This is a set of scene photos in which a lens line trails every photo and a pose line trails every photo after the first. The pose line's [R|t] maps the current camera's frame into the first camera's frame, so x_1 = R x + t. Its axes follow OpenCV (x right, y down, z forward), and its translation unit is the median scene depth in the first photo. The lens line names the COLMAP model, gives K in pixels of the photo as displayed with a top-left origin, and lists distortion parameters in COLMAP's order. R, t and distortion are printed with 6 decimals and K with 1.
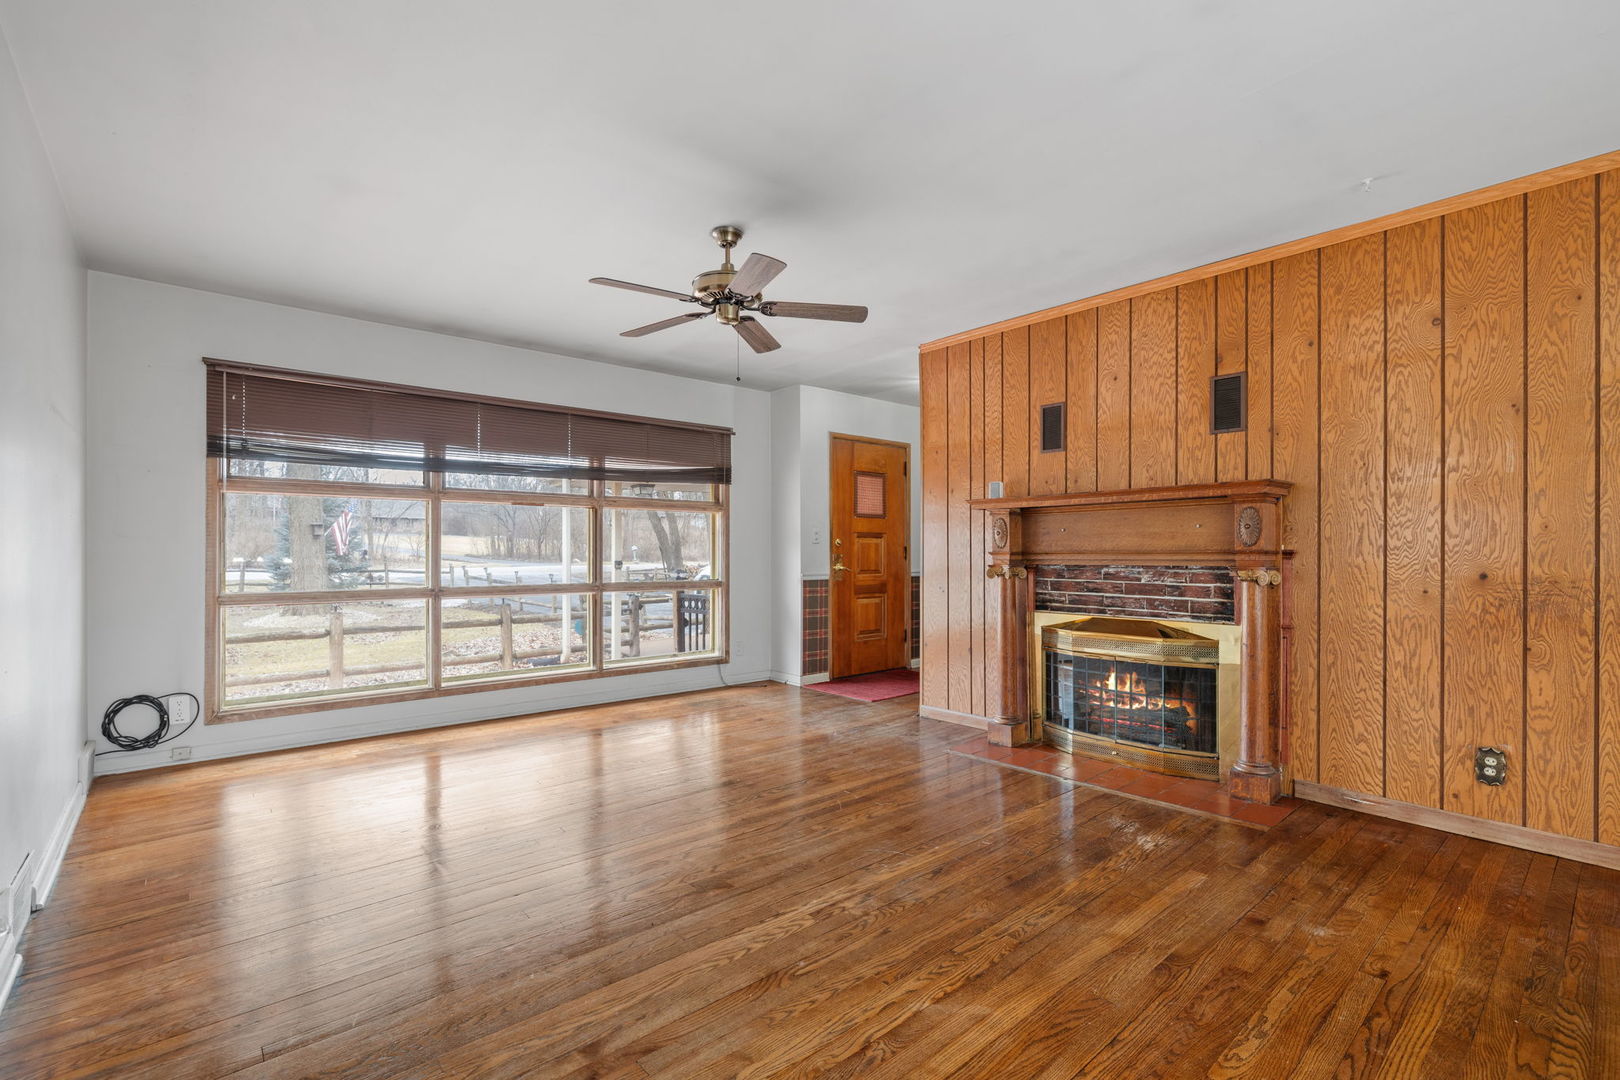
lens RADIAL K [[715.2, 0, 801.0], [0, 715.2, 549.1], [0, 0, 1]] dist [-0.003324, -0.000416]
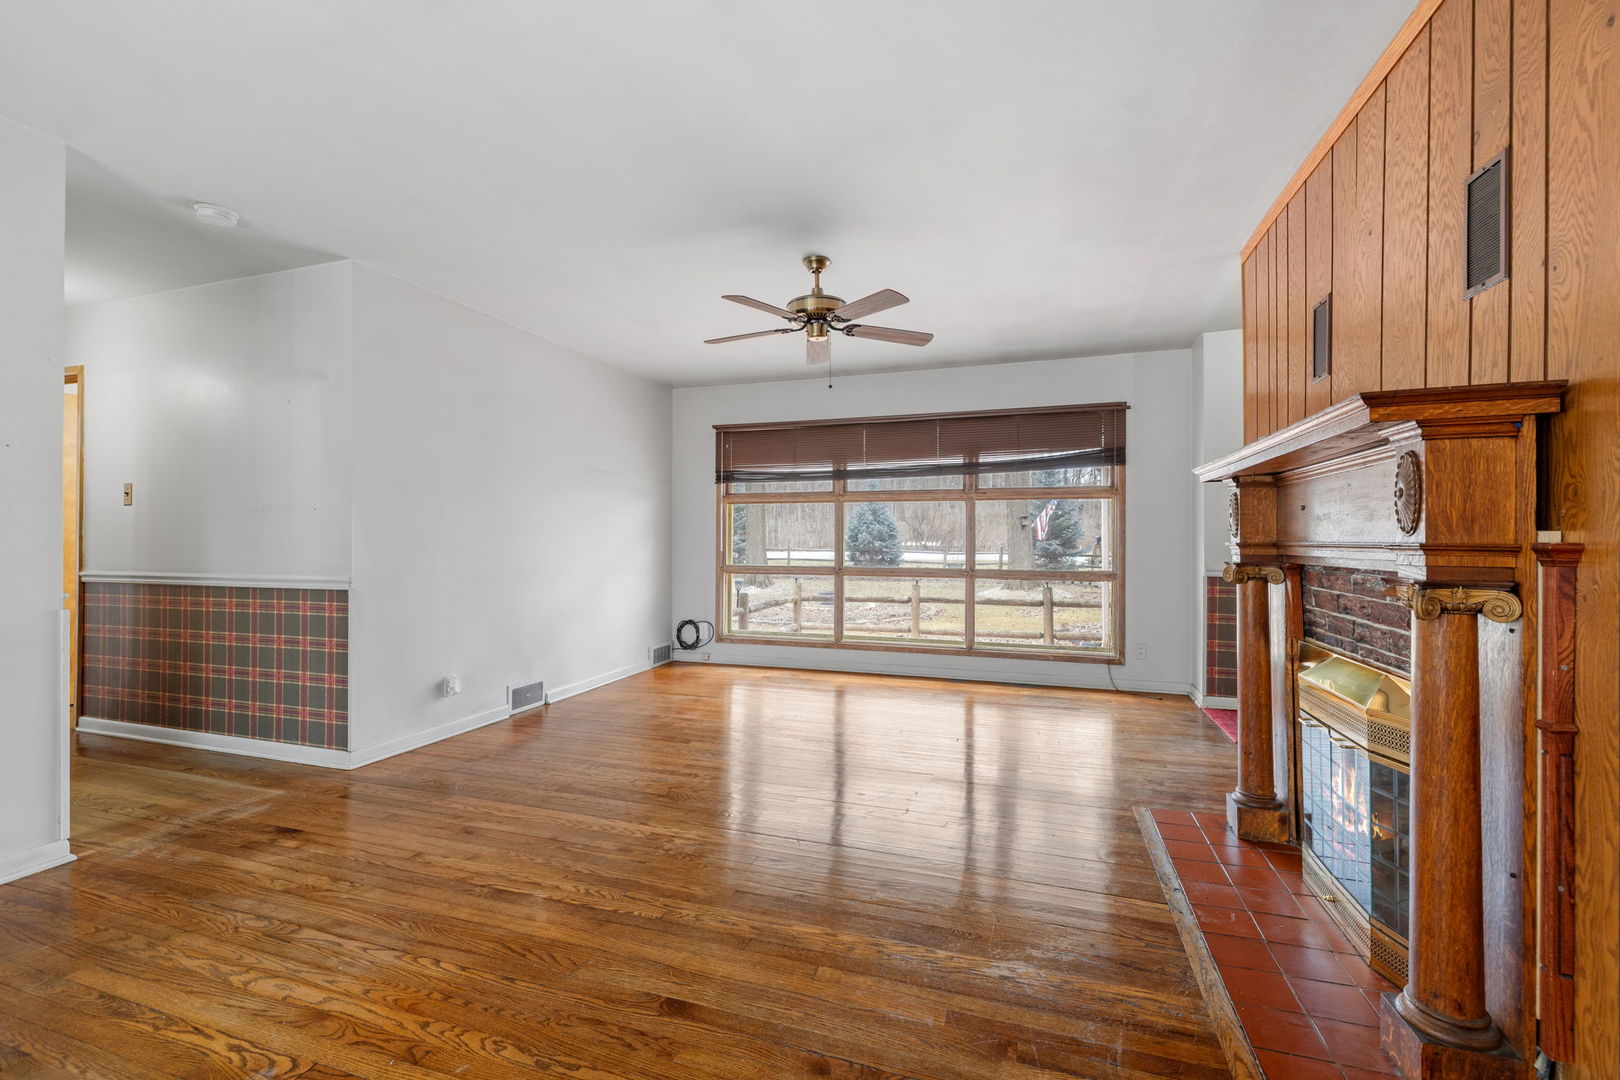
lens RADIAL K [[677.8, 0, 805.1], [0, 677.8, 538.7], [0, 0, 1]] dist [-0.001442, -0.000091]
pose [[0.518278, 0.001557, -0.855211, 0.612313], [0.001672, 0.999995, 0.002834, -0.003048], [0.855210, -0.002899, 0.518273, 0.324607]]
